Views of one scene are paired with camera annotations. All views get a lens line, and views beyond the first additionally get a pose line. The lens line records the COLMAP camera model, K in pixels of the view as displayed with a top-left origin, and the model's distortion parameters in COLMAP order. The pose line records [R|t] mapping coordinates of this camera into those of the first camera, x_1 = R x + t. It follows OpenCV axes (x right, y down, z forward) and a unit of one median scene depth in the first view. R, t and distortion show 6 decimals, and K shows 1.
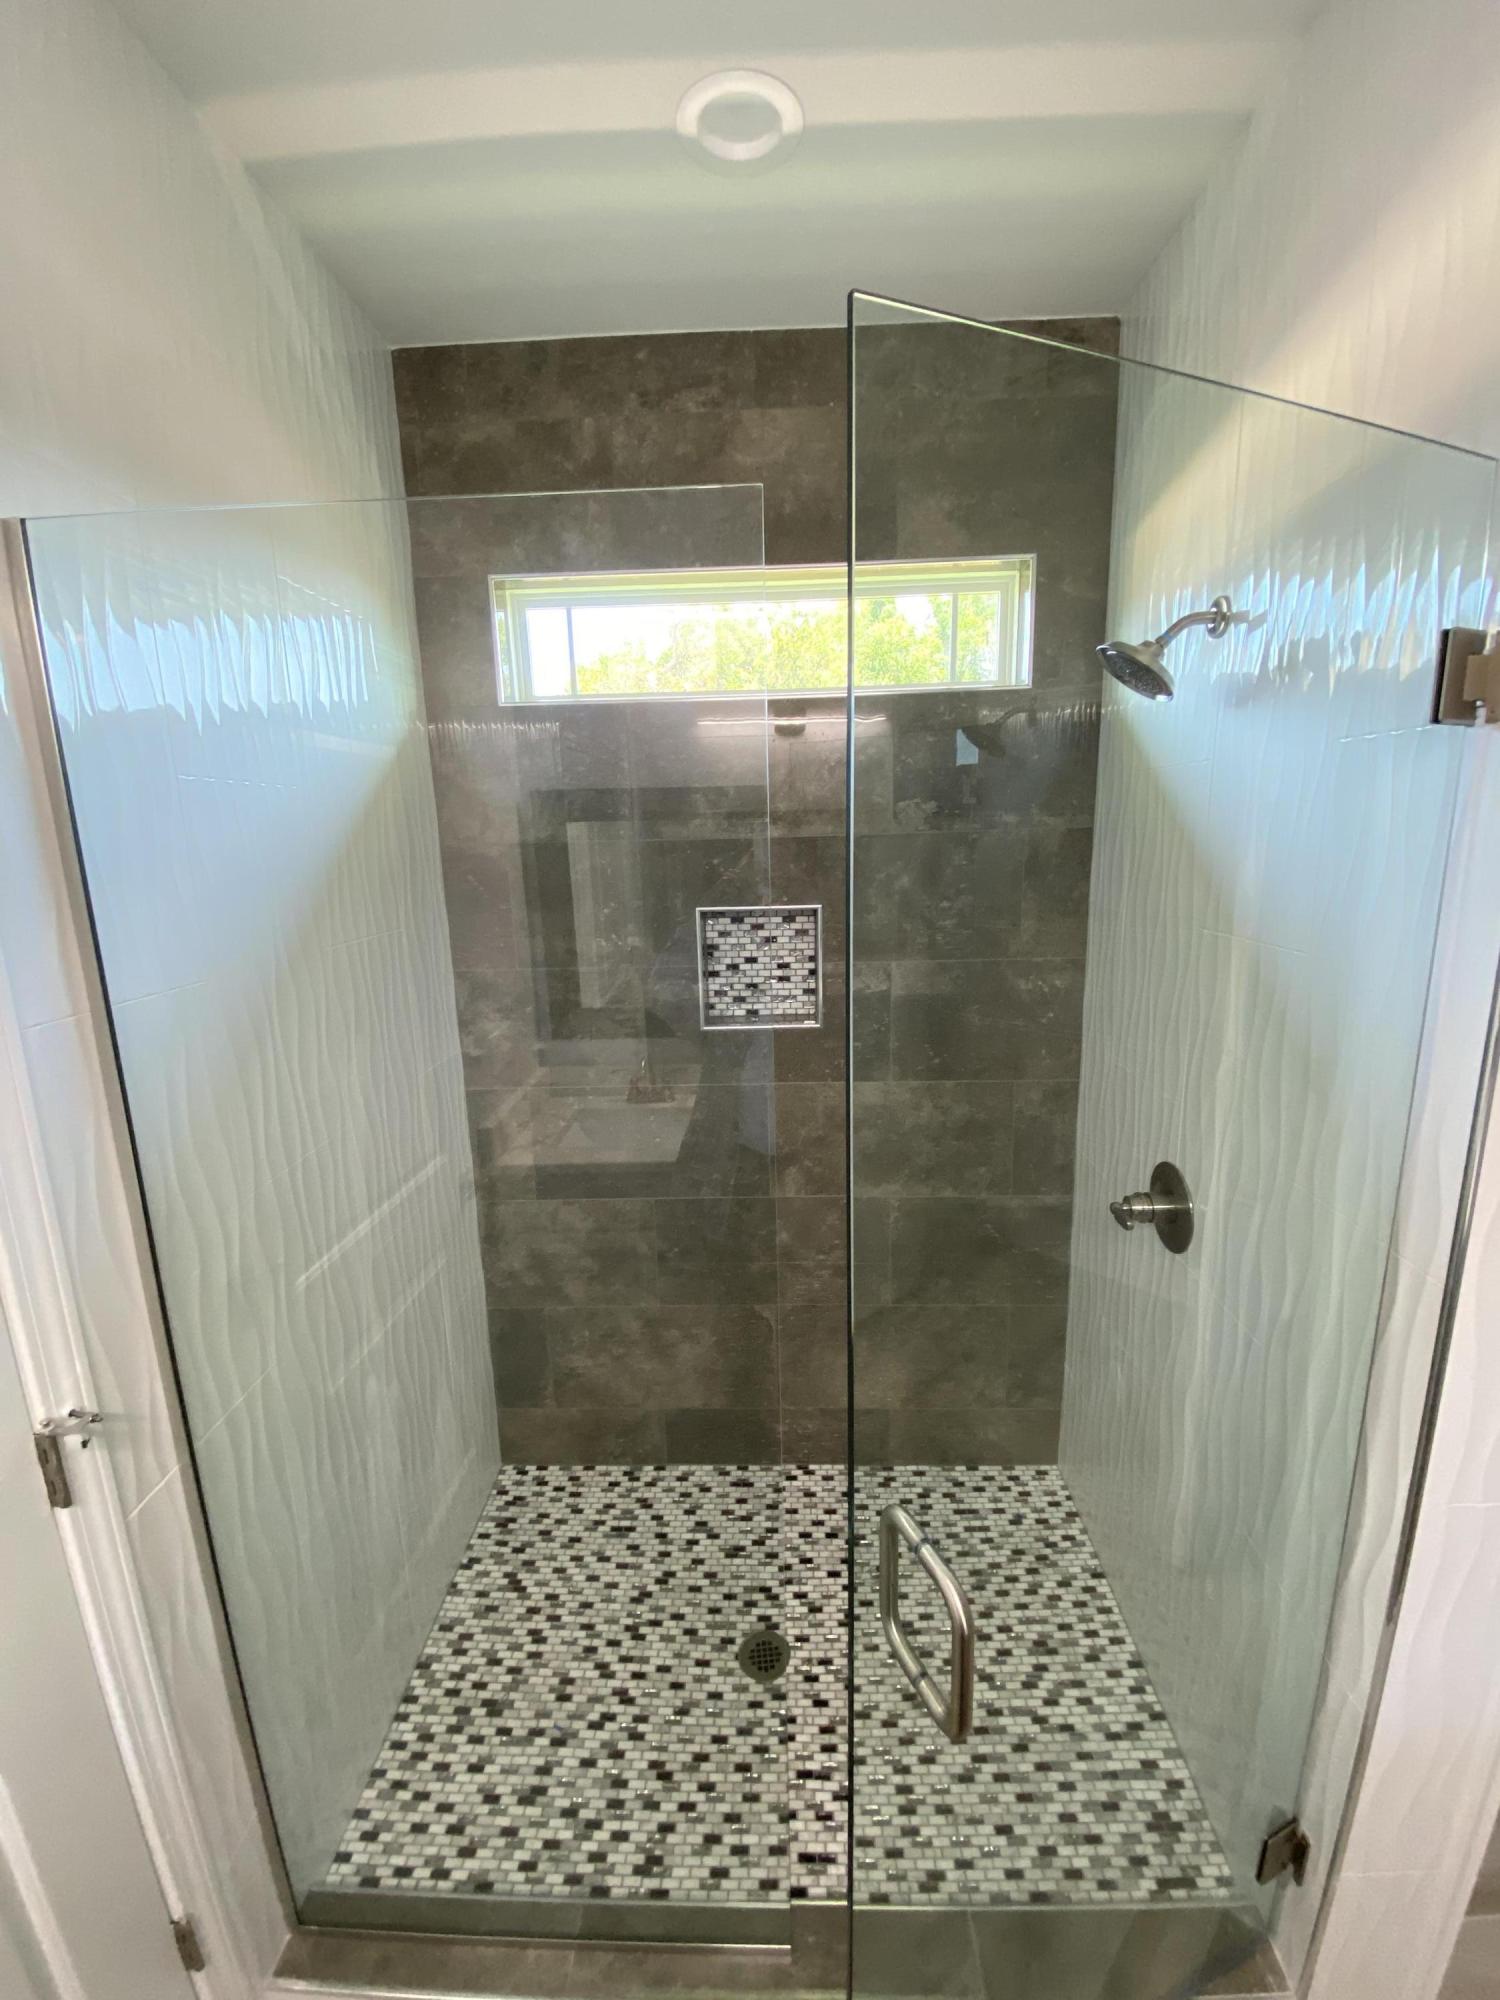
lens RADIAL K [[814.1, 0, 746.1], [0, 814.1, 989.8], [0, 0, 1]] dist [0.012011, -0.011411]
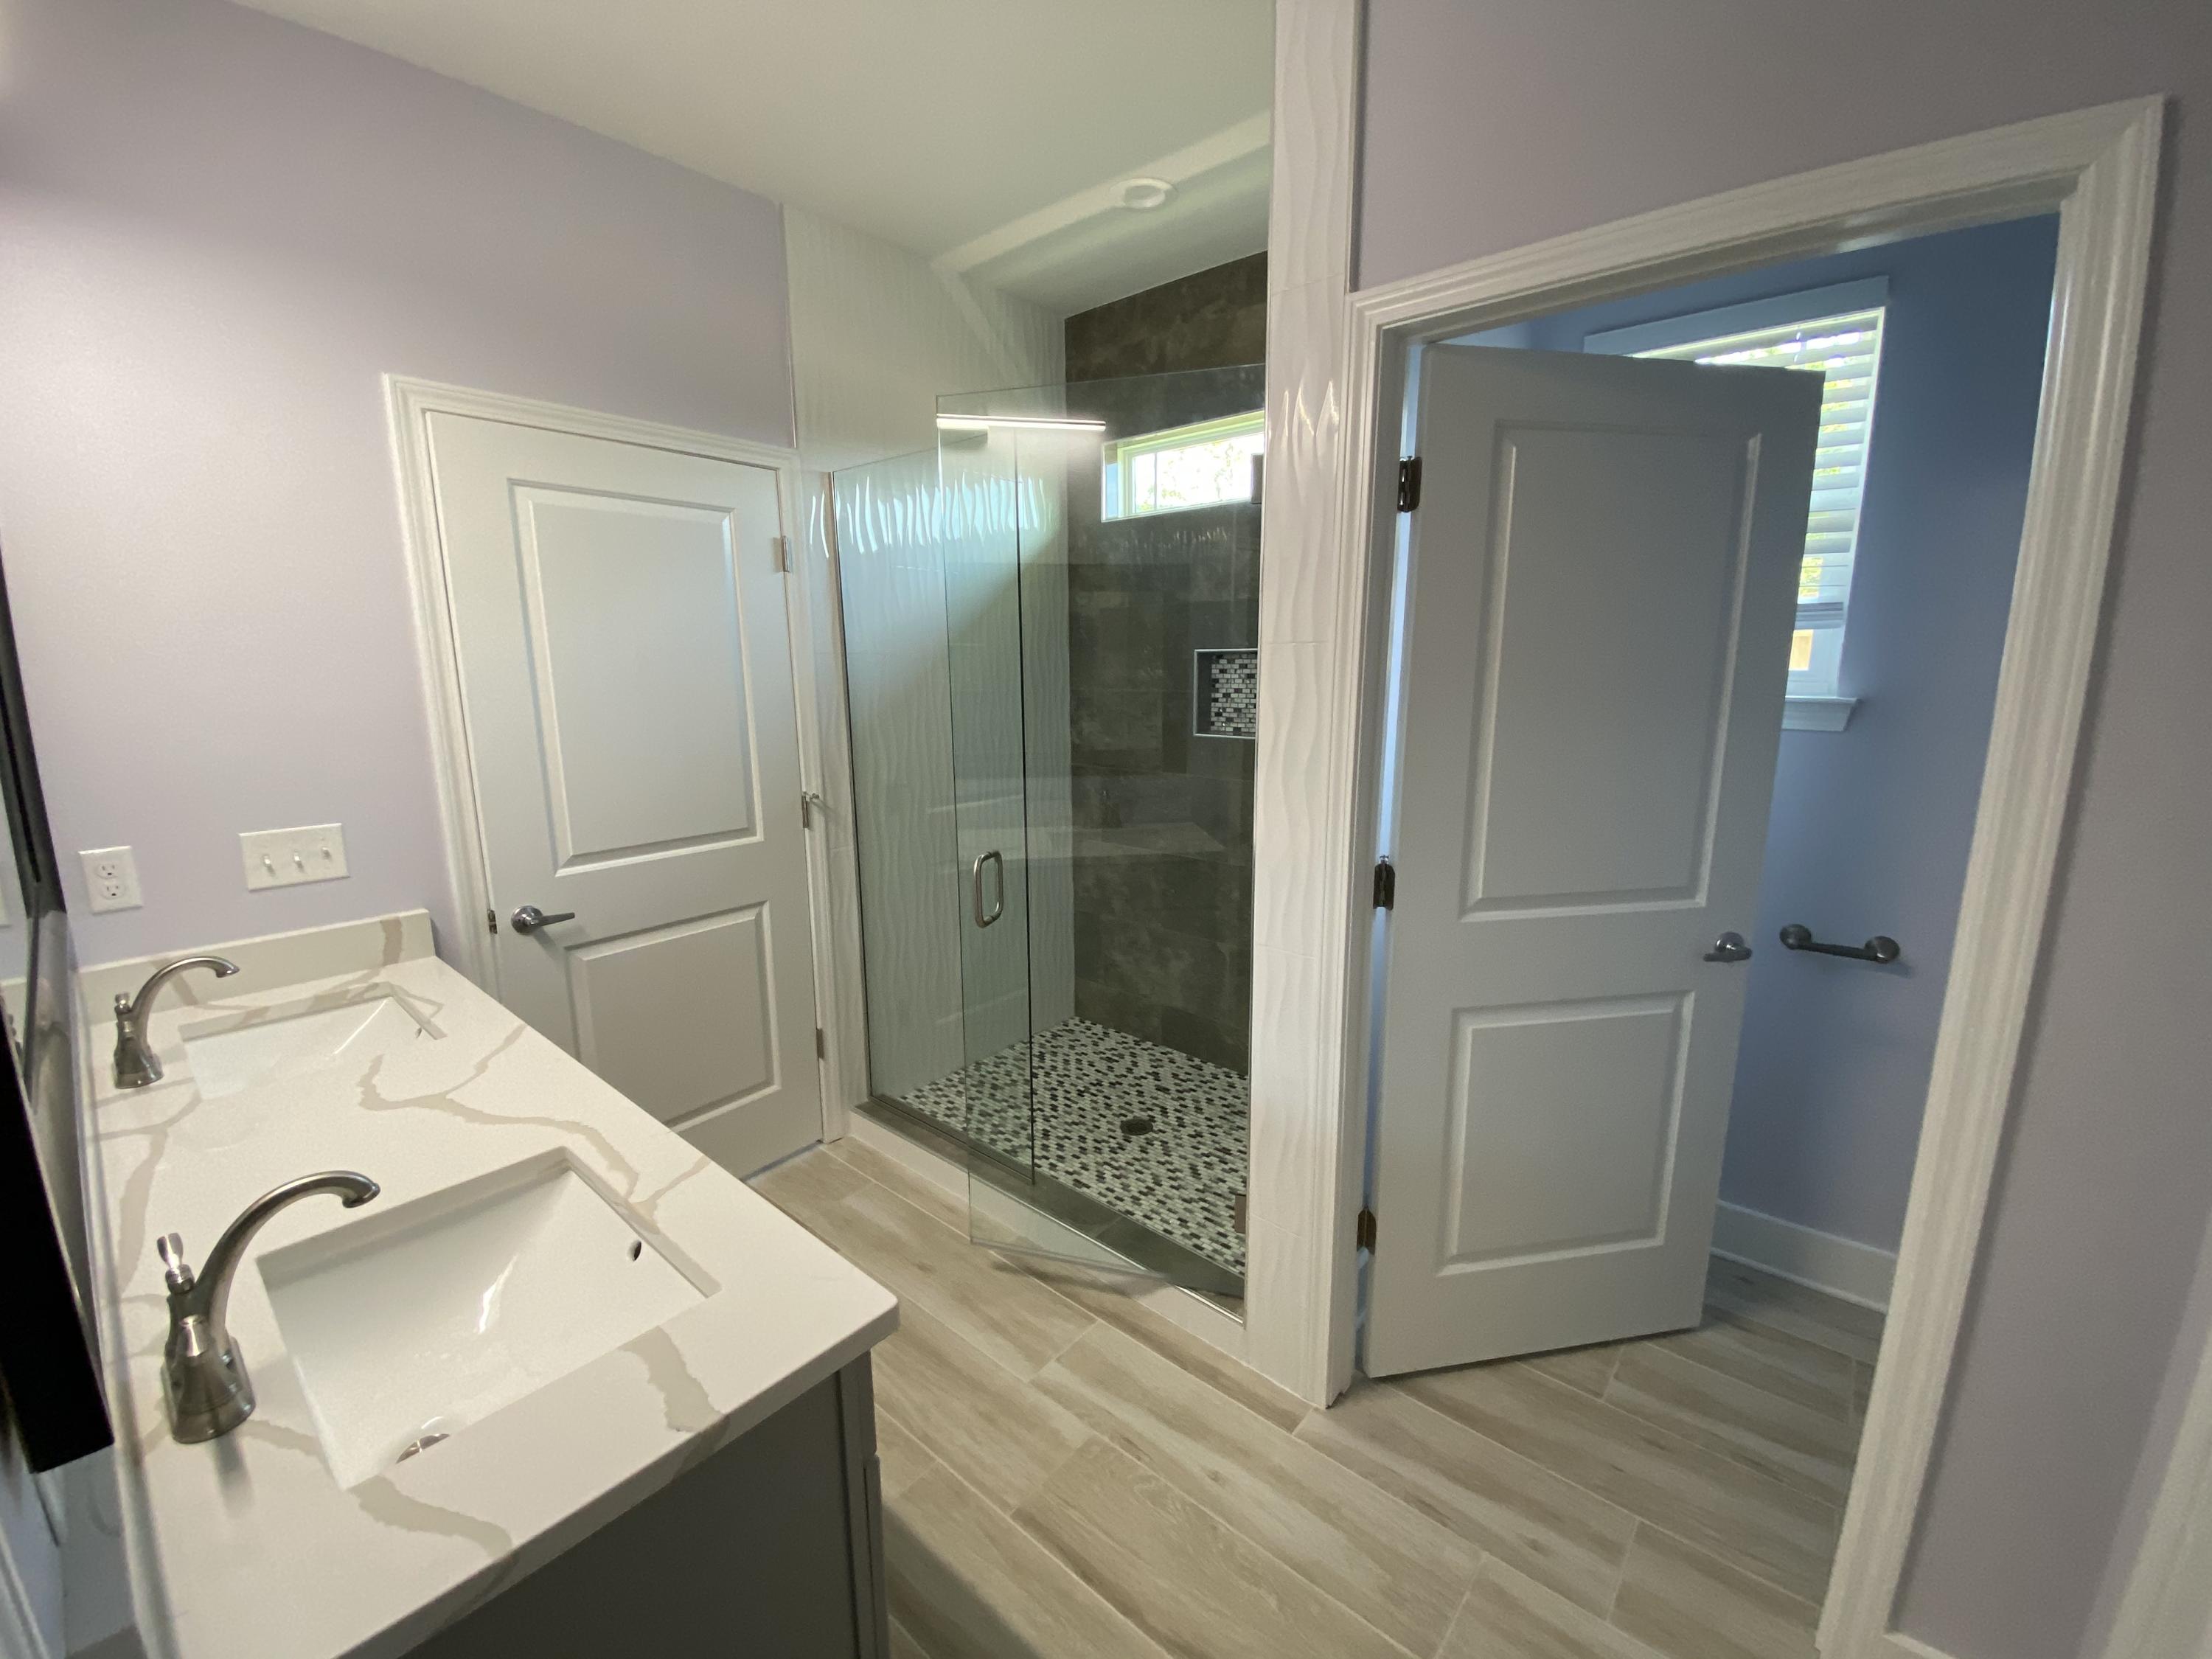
lens RADIAL K [[900.3, 0, 1115.8], [0, 900.3, 820.4], [0, 0, 1]] dist [0.012011, -0.011411]
pose [[0.783374, 0.128991, -0.608018, 0.835459], [-0.128581, 0.990700, 0.044513, 0.146160], [0.608105, 0.043309, 0.792674, -0.353084]]
